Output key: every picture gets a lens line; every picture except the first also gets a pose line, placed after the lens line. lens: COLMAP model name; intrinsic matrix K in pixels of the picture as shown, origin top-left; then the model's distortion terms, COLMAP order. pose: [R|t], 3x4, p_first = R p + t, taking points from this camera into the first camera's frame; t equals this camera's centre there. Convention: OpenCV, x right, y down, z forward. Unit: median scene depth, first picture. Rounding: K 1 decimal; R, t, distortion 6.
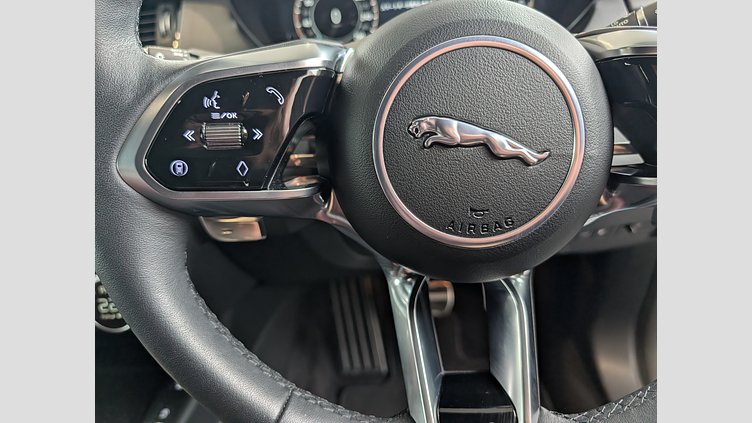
lens RADIAL K [[502.4, 0, 369.8], [0, 502.4, 227.8], [0, 0, 1]] dist [-0.008686, -0.000942]
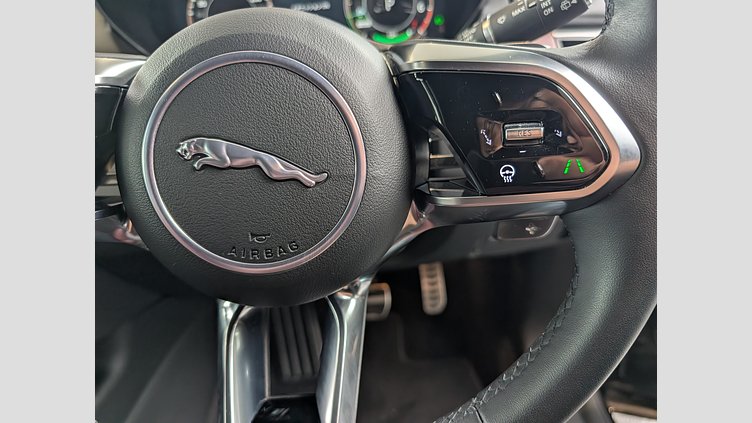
lens RADIAL K [[504.6, 0, 376.0], [0, 504.6, 232.8], [0, 0, 1]] dist [-0.005764, -0.001241]
pose [[0.997347, -0.024317, 0.068607, 0.373677], [0.023450, 0.999635, 0.013415, -0.046909], [-0.068908, -0.011771, 0.997554, 0.032234]]
